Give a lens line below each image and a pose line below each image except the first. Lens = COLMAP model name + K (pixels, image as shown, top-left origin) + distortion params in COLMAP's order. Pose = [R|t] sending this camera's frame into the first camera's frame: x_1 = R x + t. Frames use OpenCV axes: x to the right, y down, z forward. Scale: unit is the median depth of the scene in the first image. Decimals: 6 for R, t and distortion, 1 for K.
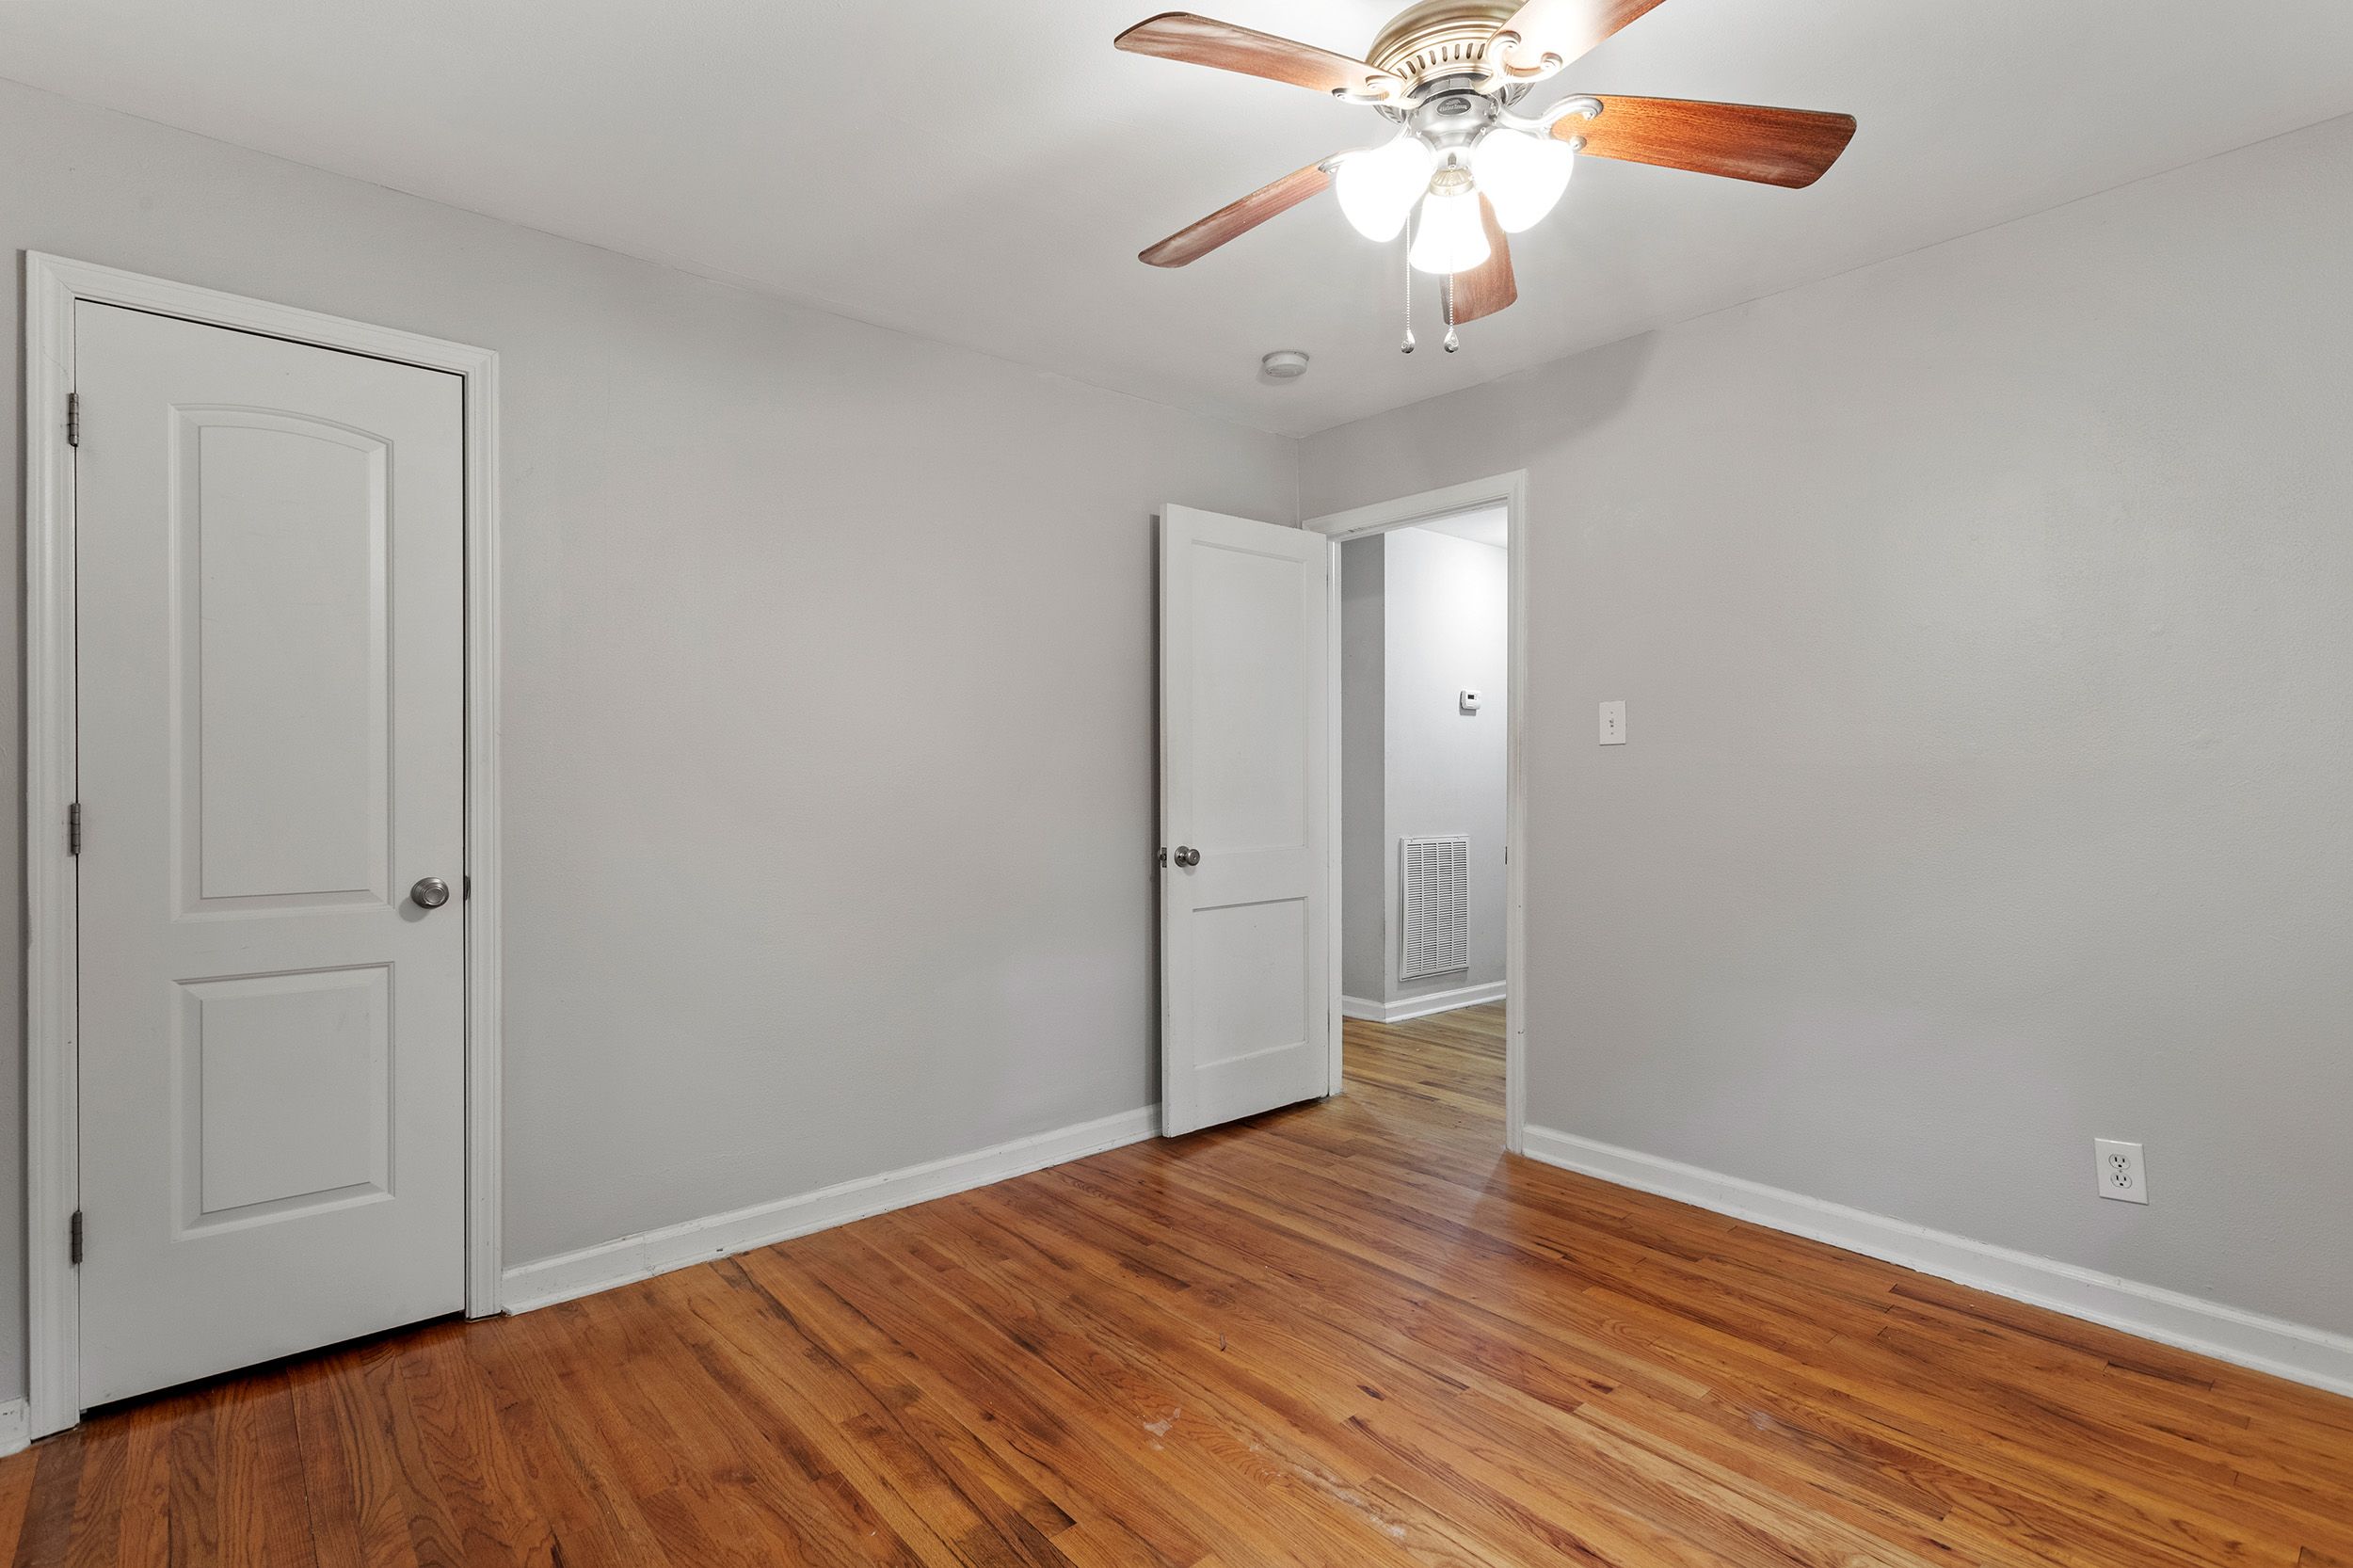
lens RADIAL K [[1126.0, 0, 1164.2], [0, 1126.0, 786.5], [0, 0, 1]] dist [0.003768, 0.000504]
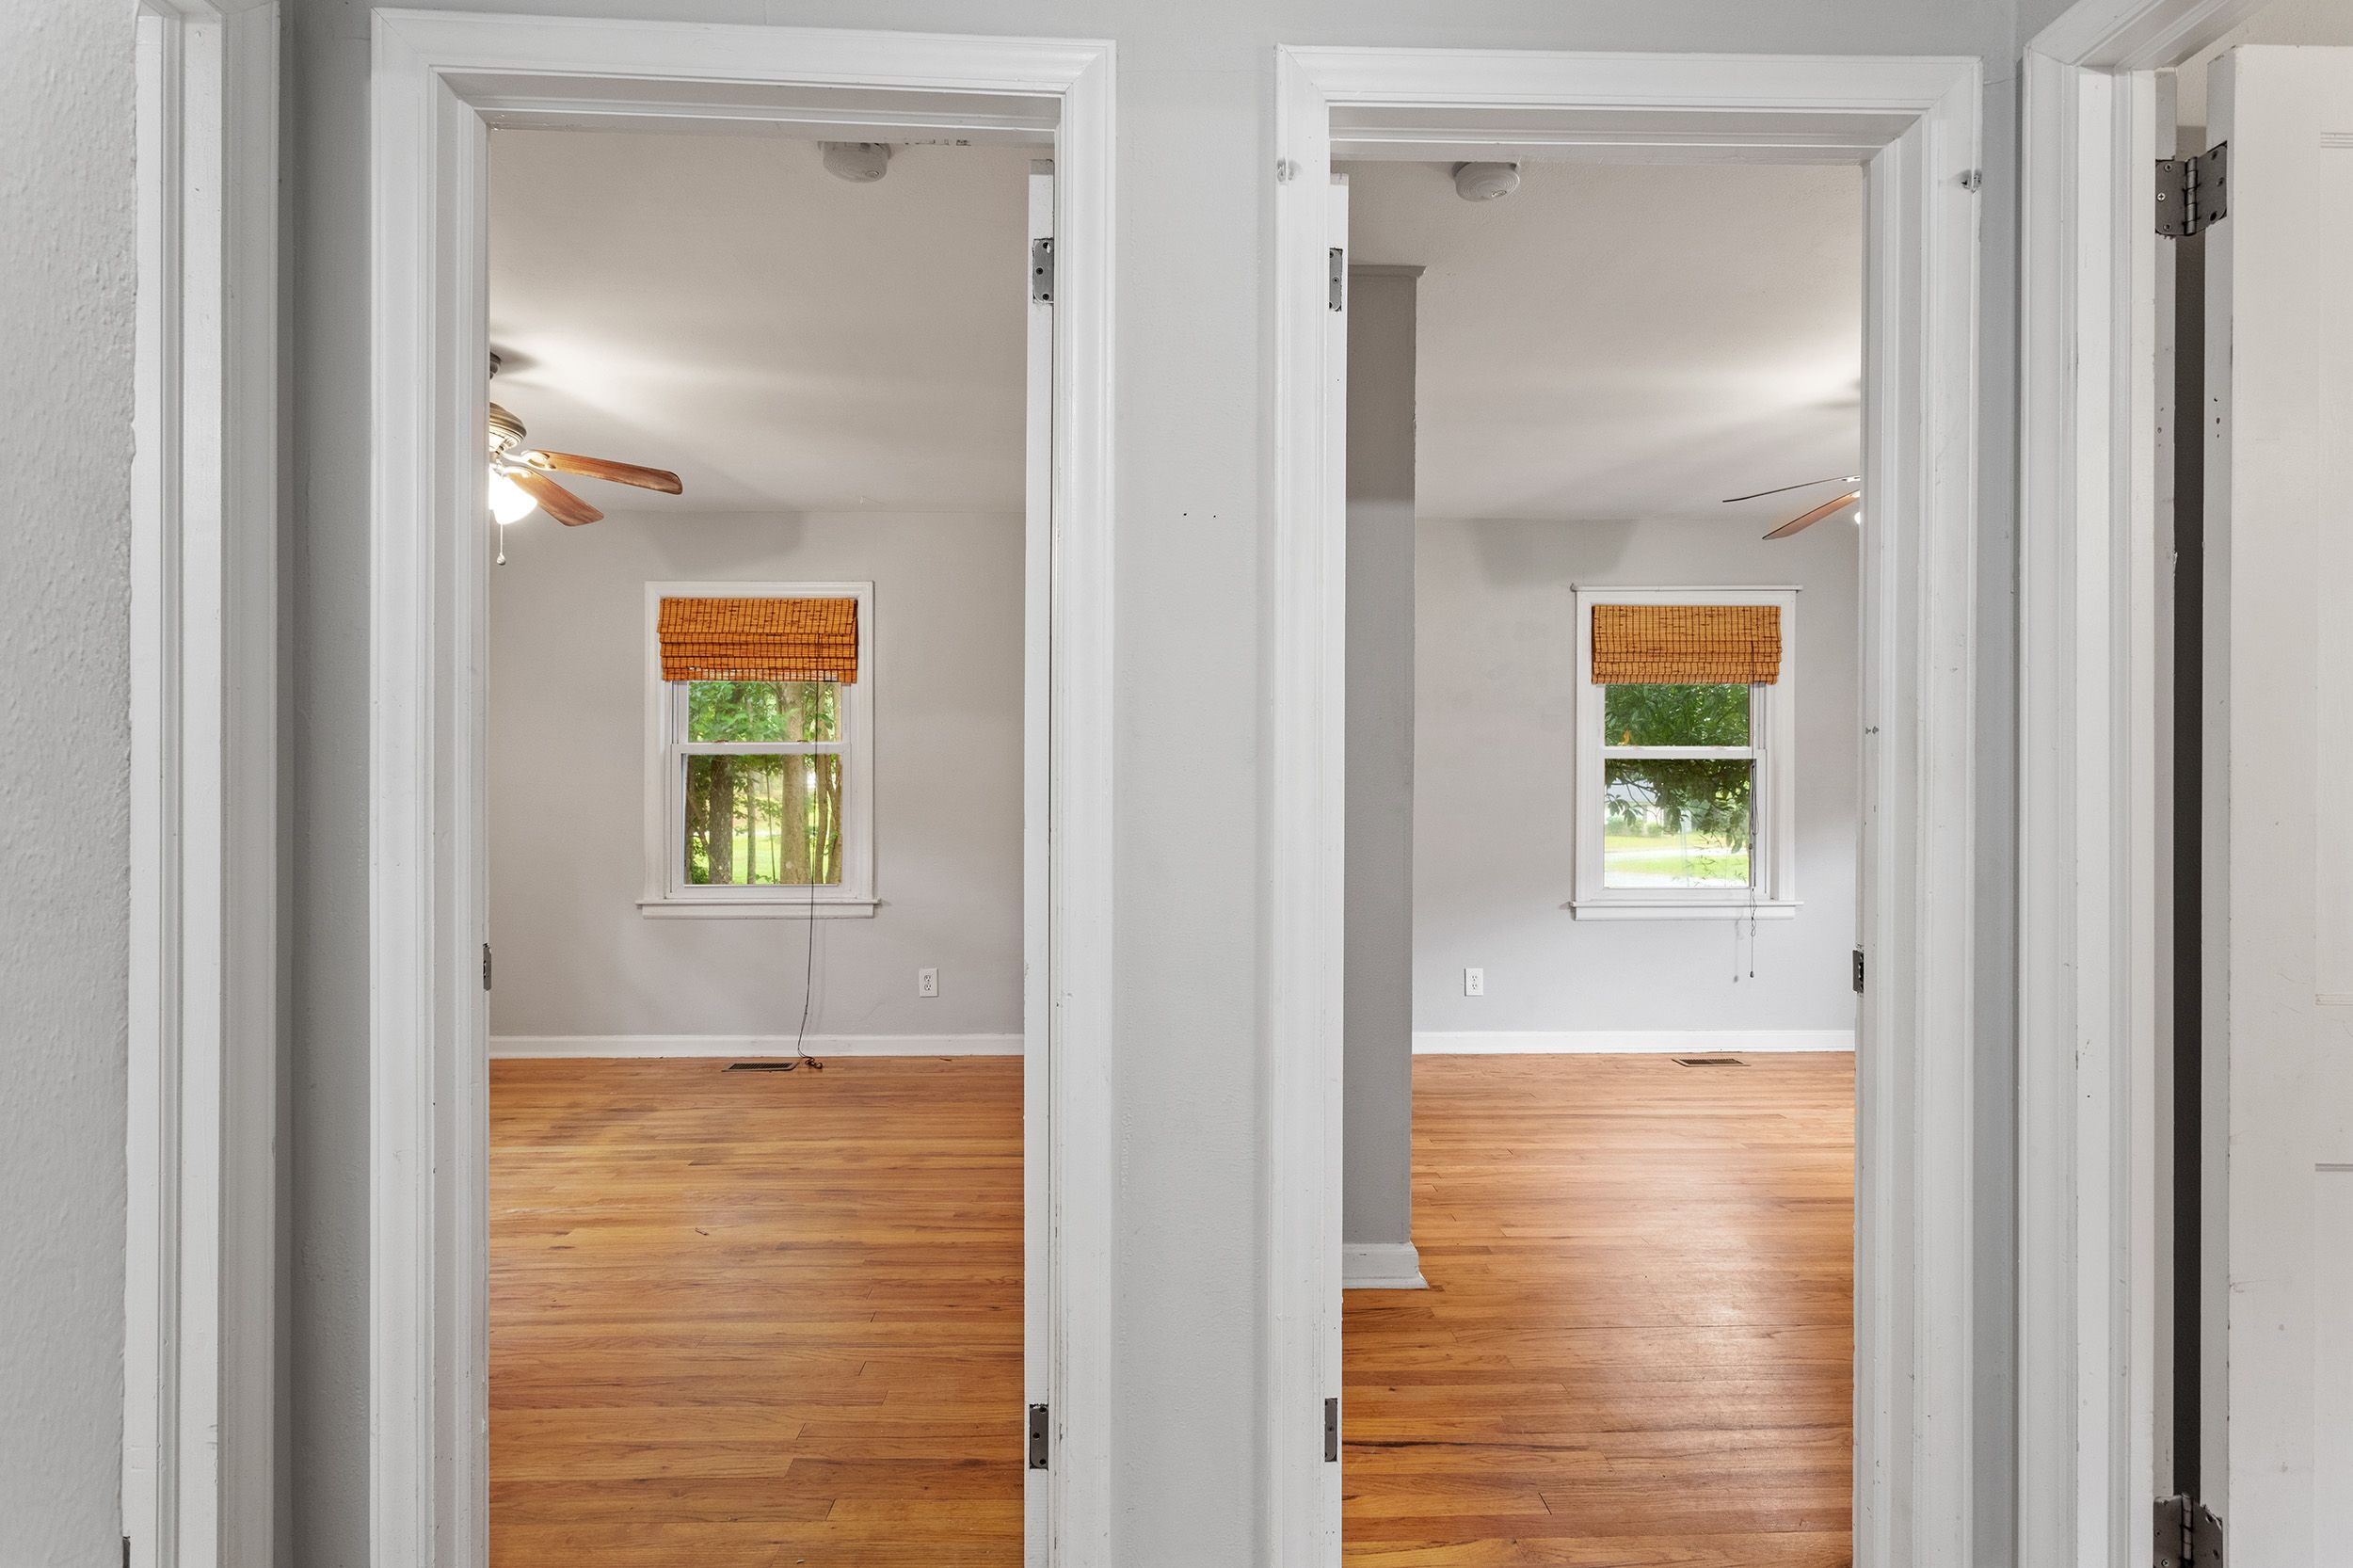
lens RADIAL K [[1126.0, 0, 1164.2], [0, 1126.0, 786.5], [0, 0, 1]] dist [0.003768, 0.000504]
pose [[-0.628175, -0.003206, -0.778065, 0.822429], [-0.002276, 0.999995, -0.002283, -0.005837], [0.778069, 0.000337, -0.628179, 2.538242]]
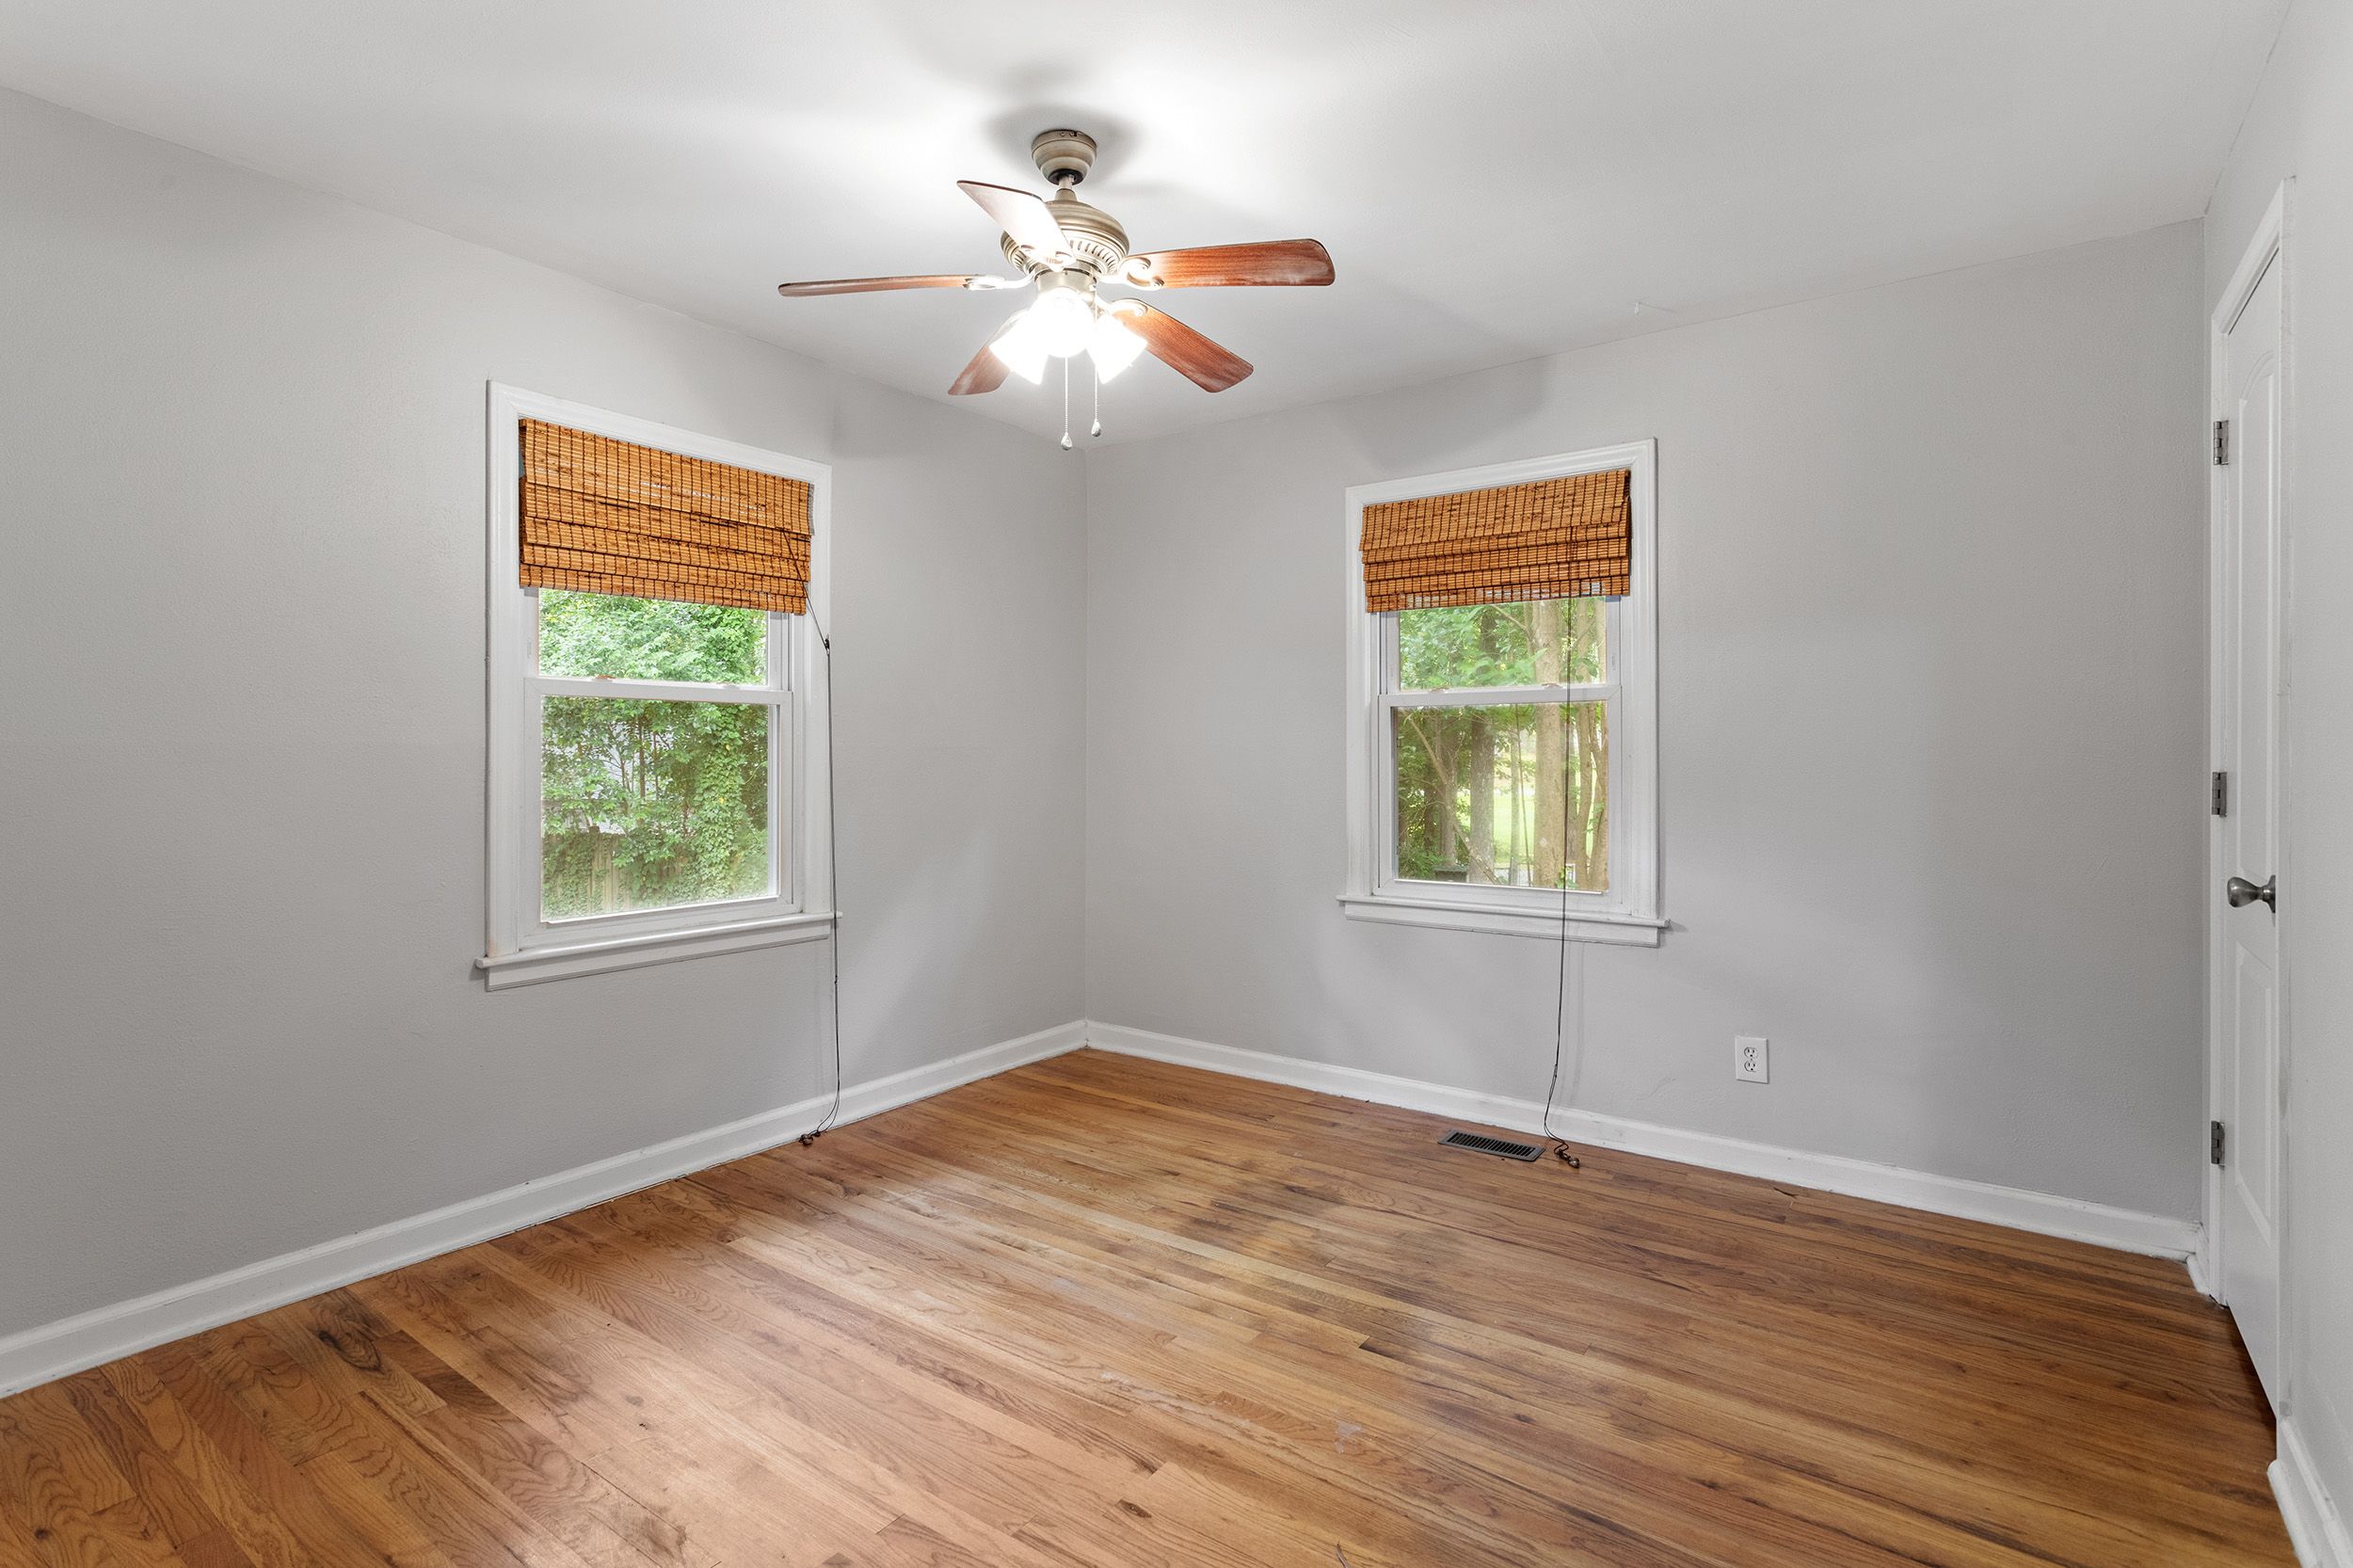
lens RADIAL K [[1130.0, 0, 1154.5], [0, 1130.0, 754.6], [0, 0, 1]] dist [-0.002247, 0.000169]
pose [[-0.973996, 0.005646, -0.226495, 0.373671], [0.004584, 0.999976, 0.005216, -0.013240], [0.226519, 0.004043, -0.973998, 1.909289]]
